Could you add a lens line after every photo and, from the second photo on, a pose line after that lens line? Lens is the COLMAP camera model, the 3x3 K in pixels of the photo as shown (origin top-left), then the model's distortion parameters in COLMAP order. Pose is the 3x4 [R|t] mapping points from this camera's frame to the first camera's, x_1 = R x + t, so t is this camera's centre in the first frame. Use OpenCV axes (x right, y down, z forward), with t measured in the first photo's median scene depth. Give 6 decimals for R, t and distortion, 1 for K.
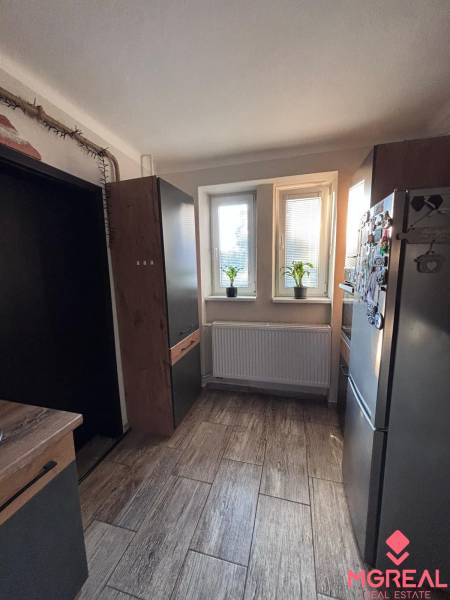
lens RADIAL K [[239.9, 0, 225.0], [0, 239.9, 300.0], [0, 0, 1]] dist [-0.002603, 0.001996]
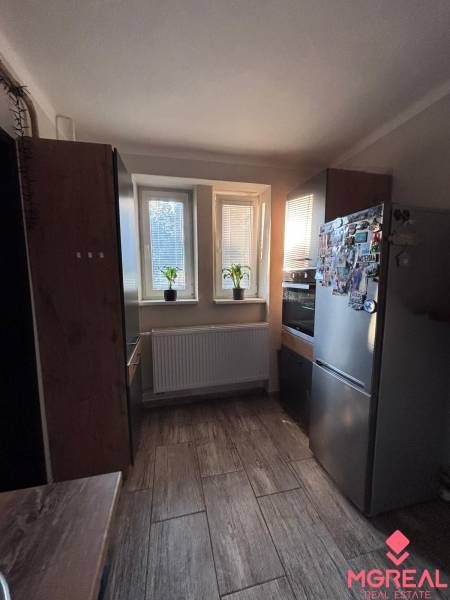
lens RADIAL K [[239.9, 0, 225.0], [0, 239.9, 300.0], [0, 0, 1]] dist [-0.002603, 0.001996]
pose [[0.879135, -0.033747, 0.475377, -0.257704], [0.050664, 0.998455, -0.022815, 0.019083], [-0.473872, 0.044142, 0.879486, 0.114025]]
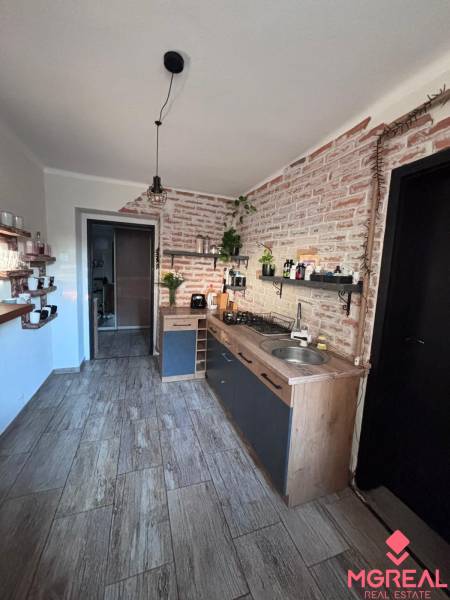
lens RADIAL K [[239.9, 0, 225.0], [0, 239.9, 300.0], [0, 0, 1]] dist [-0.002603, 0.001996]
pose [[-0.822123, 0.064249, -0.565673, 0.183286], [-0.098171, 0.962729, 0.252023, -0.109161], [0.560782, 0.262727, -0.785174, 0.704703]]
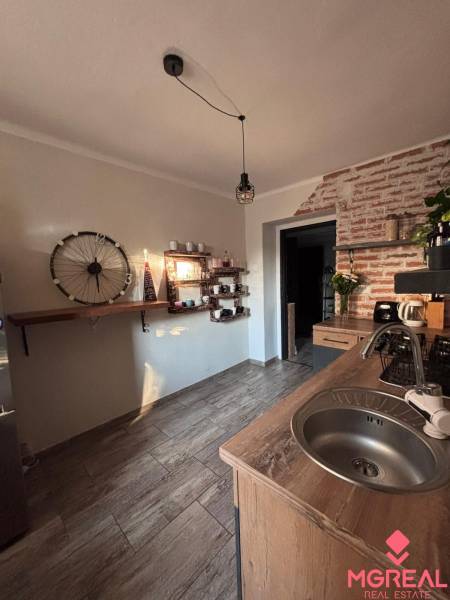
lens RADIAL K [[239.9, 0, 225.0], [0, 239.9, 300.0], [0, 0, 1]] dist [-0.002603, 0.001996]
pose [[-0.876987, 0.019182, 0.480130, -0.398911], [0.131451, 0.970664, 0.201324, -0.055698], [-0.462184, 0.239672, -0.853782, 0.616896]]
